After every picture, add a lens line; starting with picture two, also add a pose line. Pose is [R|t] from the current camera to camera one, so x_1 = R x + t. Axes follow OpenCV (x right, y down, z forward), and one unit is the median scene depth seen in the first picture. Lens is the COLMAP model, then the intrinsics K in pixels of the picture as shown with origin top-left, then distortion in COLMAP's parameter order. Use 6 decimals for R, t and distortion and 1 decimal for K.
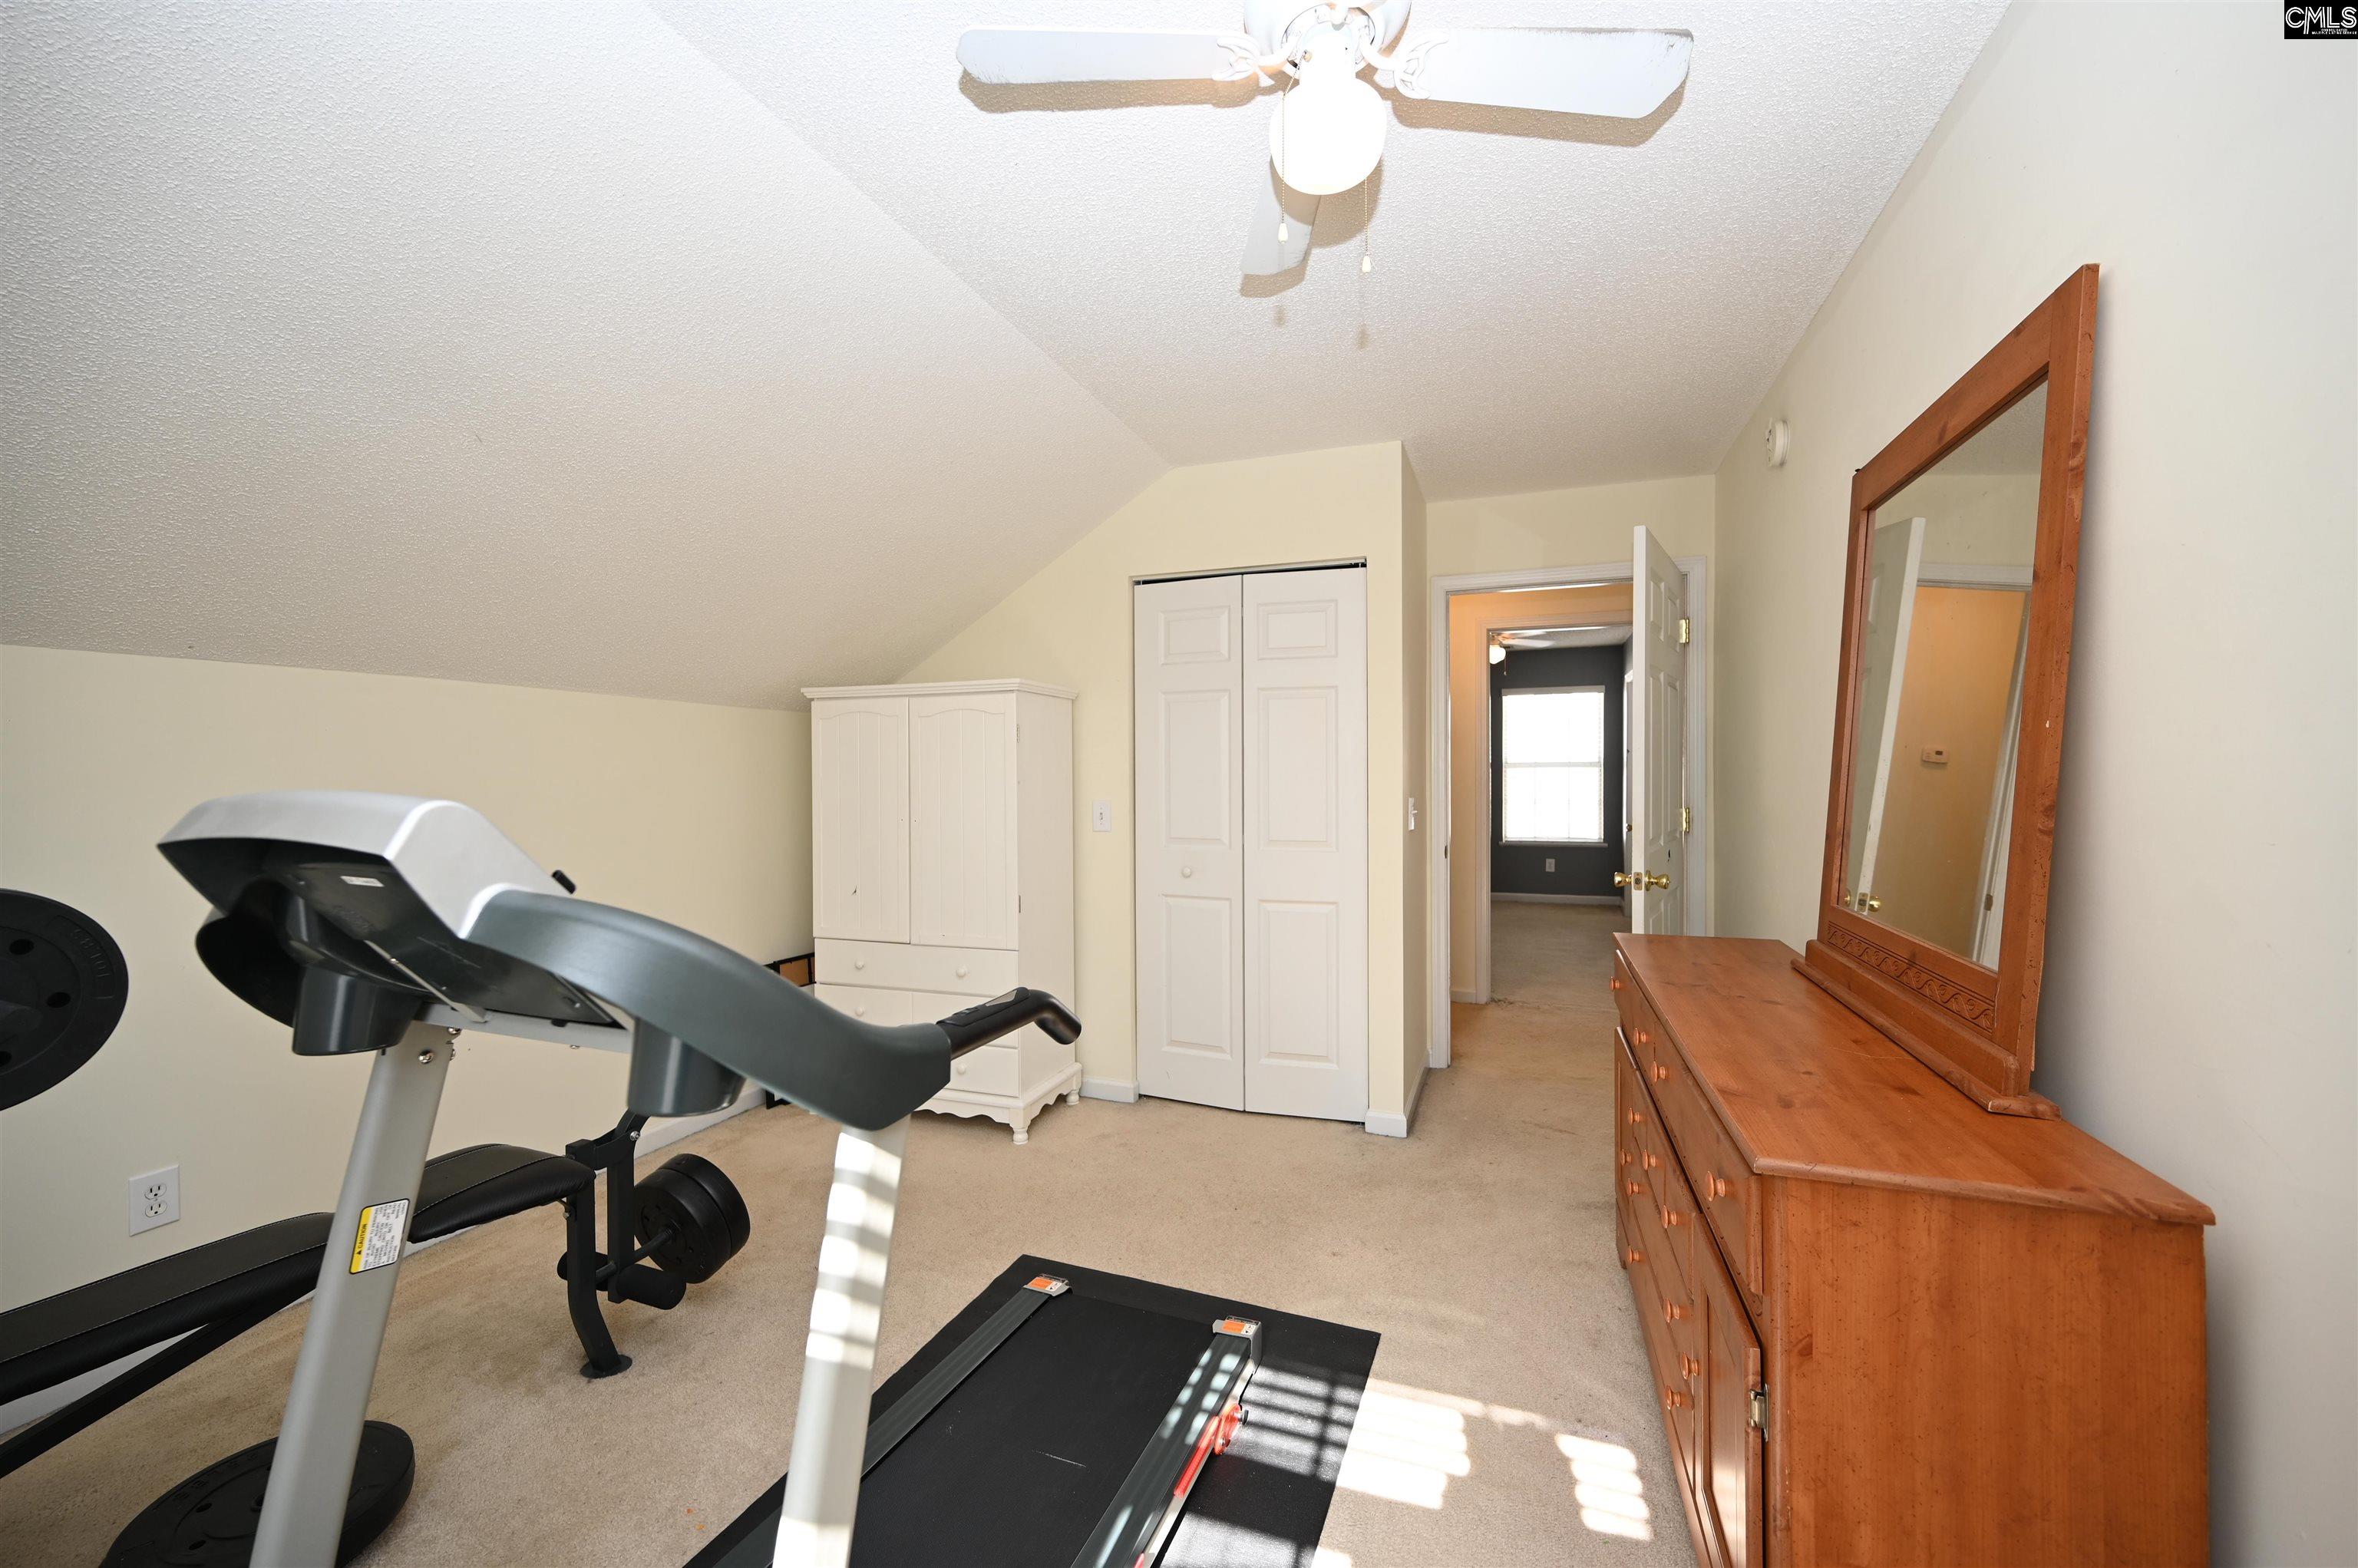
lens RADIAL K [[930.5, 0, 1179.0], [0, 930.5, 784.0], [0, 0, 1]] dist [0.000062, -0.000002]
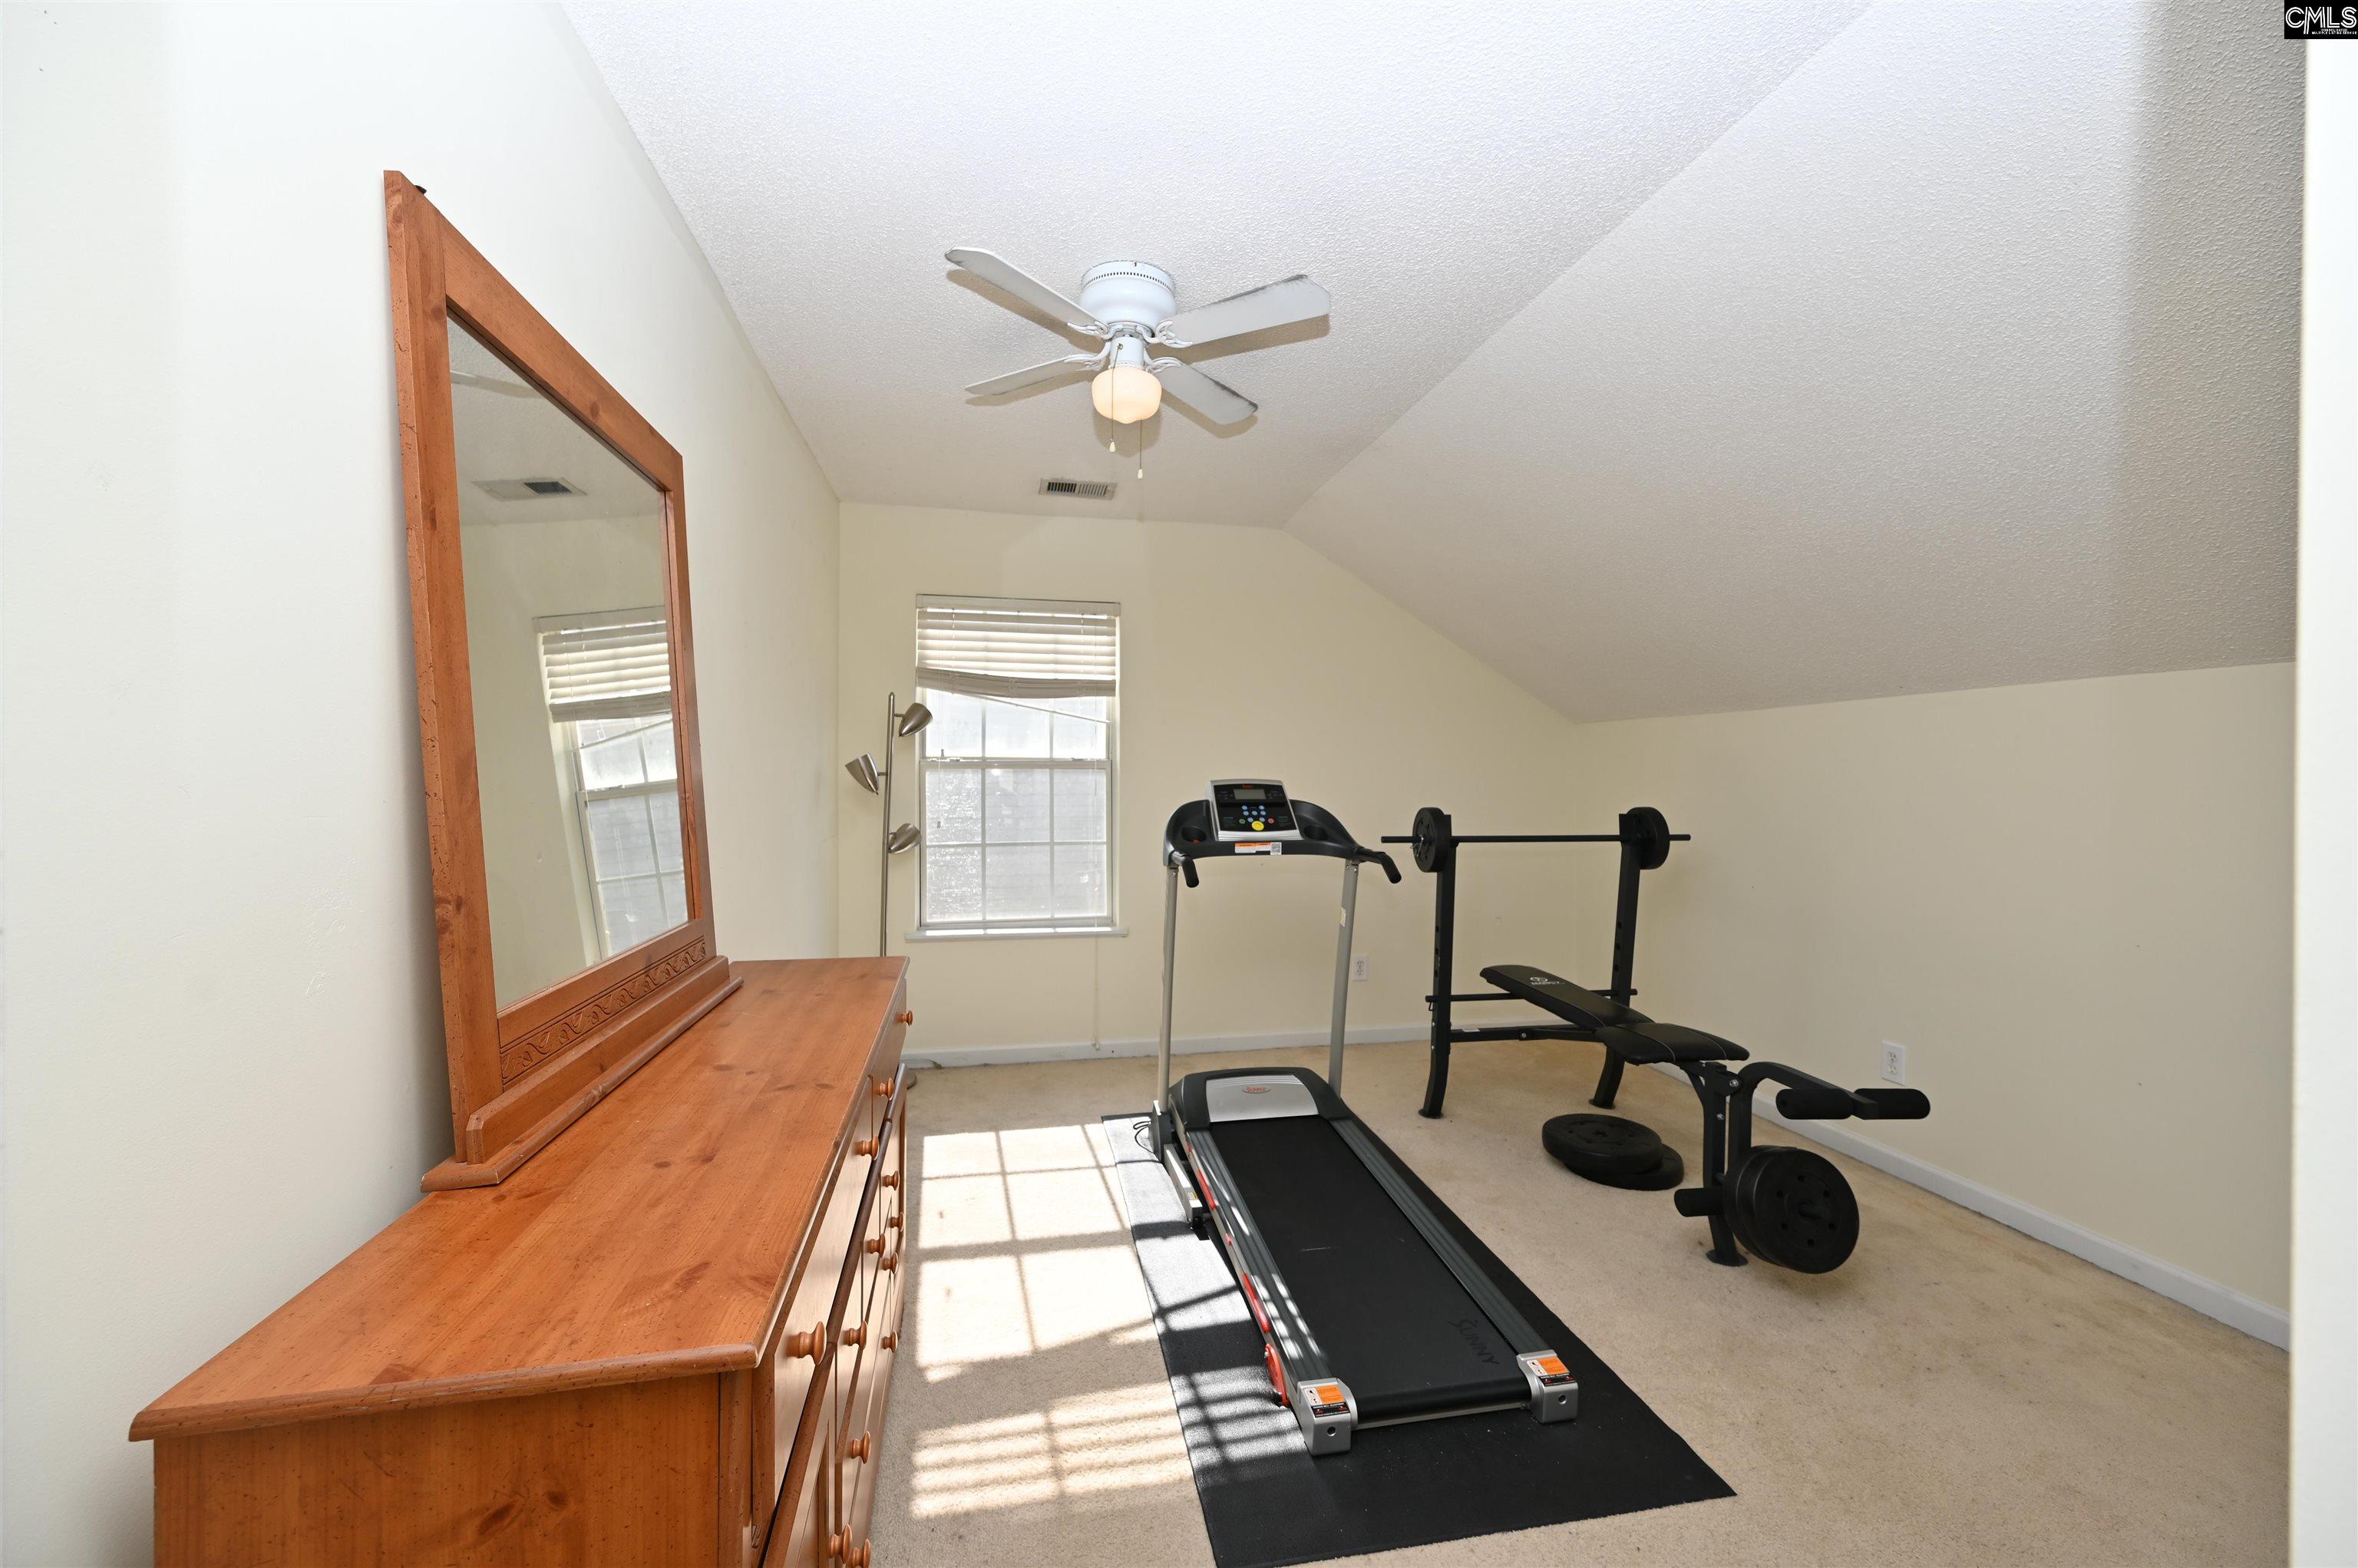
lens RADIAL K [[940.0, 0, 1178.6], [0, 940.0, 744.7], [0, 0, 1]] dist [0.000239, 0.000014]
pose [[-0.852898, -0.009887, -0.521984, 0.745728], [-0.017048, 0.999815, 0.008919, -0.072470], [0.521799, 0.016506, -0.852909, 1.885037]]
